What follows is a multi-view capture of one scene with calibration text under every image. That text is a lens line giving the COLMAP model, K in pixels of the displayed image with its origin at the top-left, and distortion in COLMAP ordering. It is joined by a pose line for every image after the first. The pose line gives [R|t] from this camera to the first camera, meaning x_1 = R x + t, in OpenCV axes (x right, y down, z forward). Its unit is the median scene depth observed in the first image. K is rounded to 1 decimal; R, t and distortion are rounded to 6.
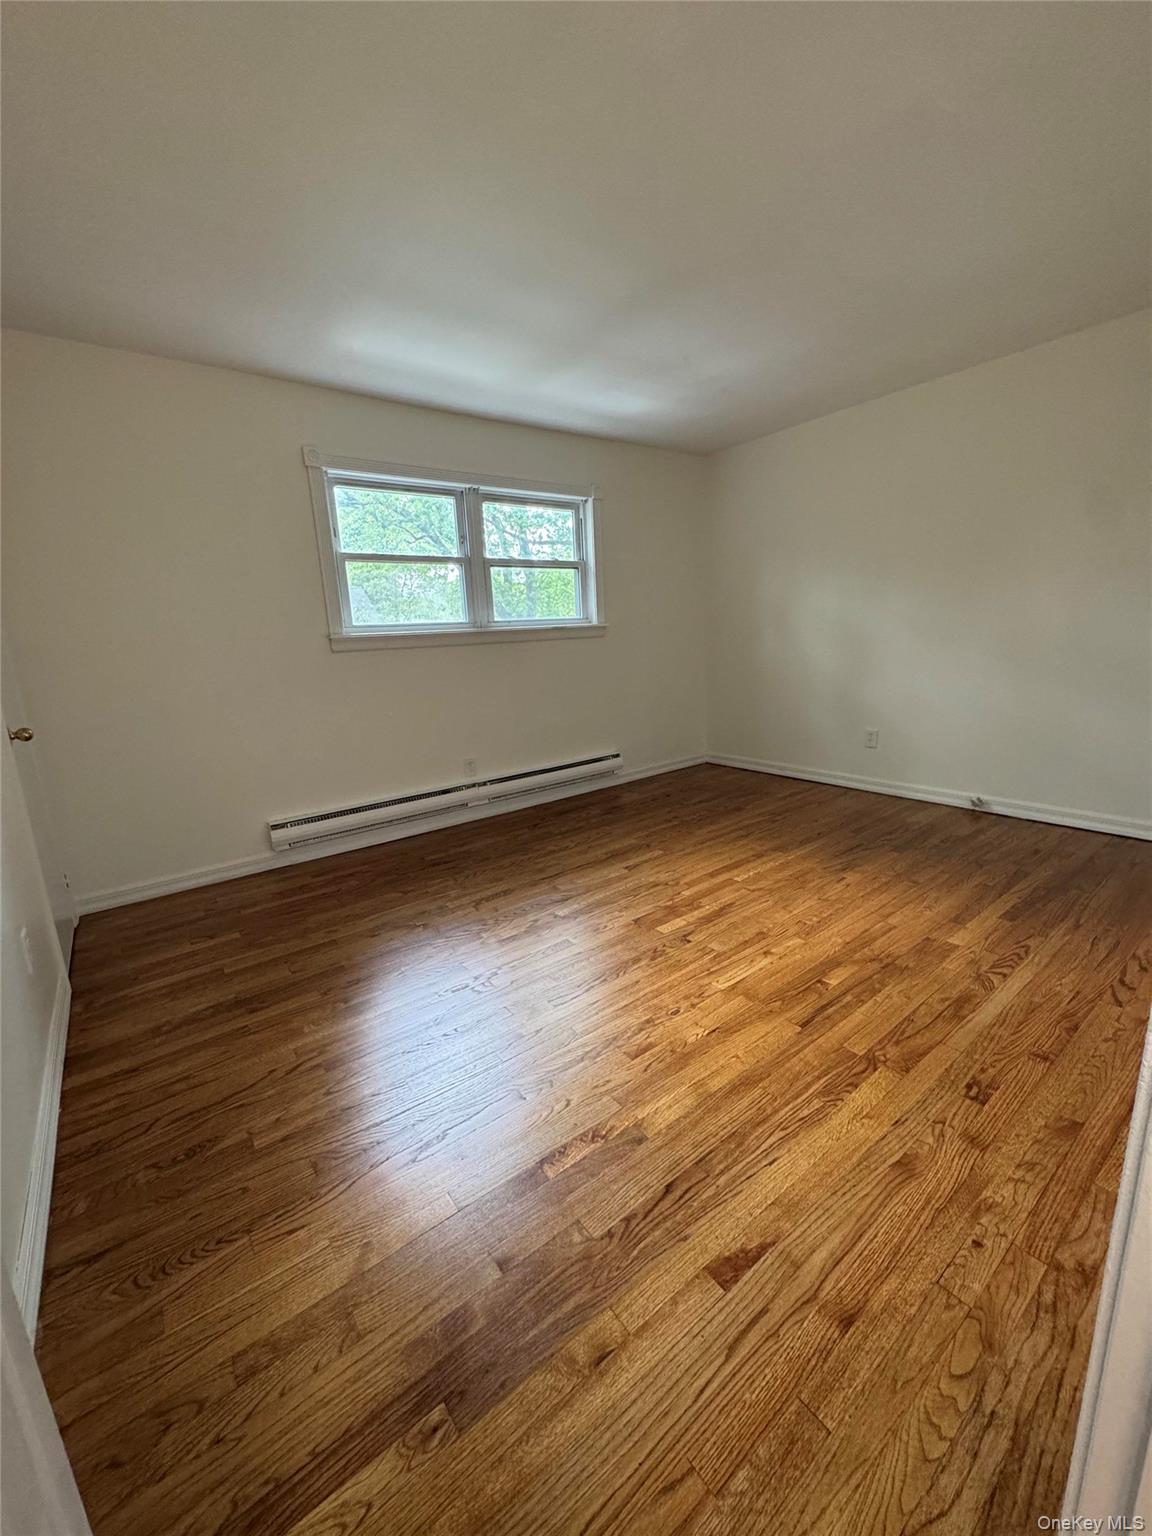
lens RADIAL K [[612.2, 0, 577.3], [0, 612.2, 767.2], [0, 0, 1]] dist [-0.004040, 0.000231]
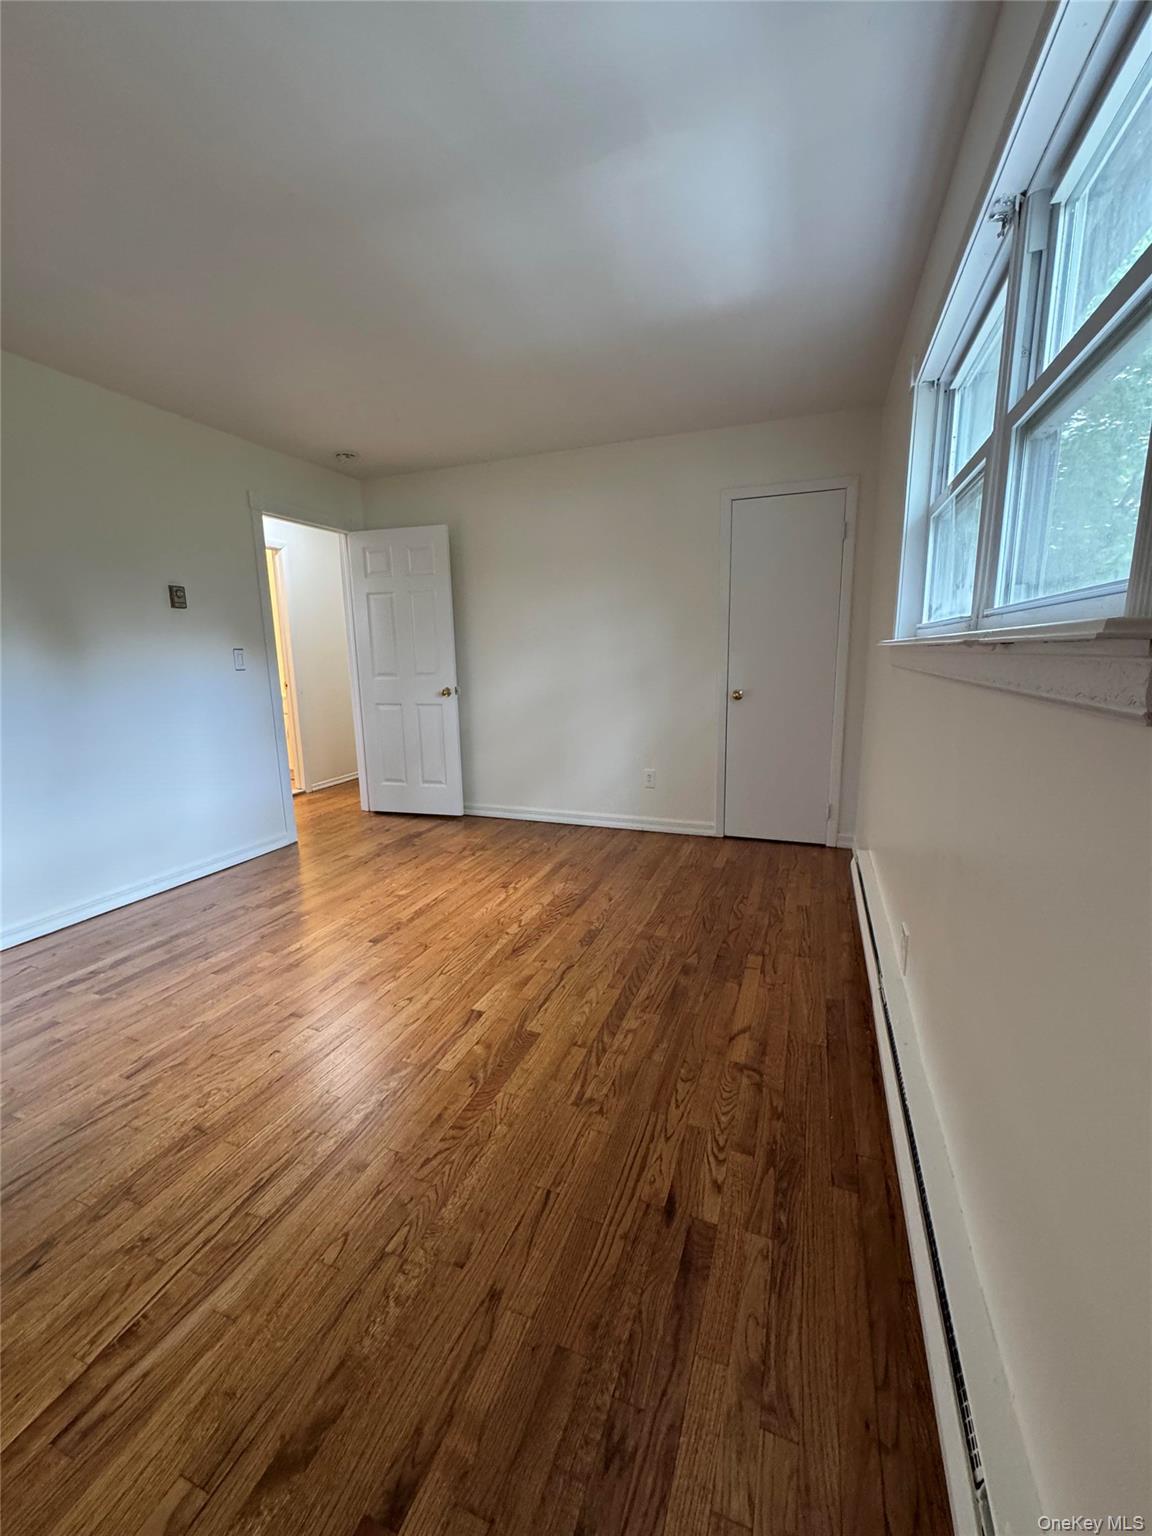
lens RADIAL K [[612.2, 0, 577.3], [0, 612.2, 767.2], [0, 0, 1]] dist [-0.004040, 0.000231]
pose [[-0.845892, 0.162869, -0.507879, 0.356012], [-0.055452, 0.920218, 0.387458, -0.436666], [0.530464, 0.355910, -0.769373, 1.834412]]
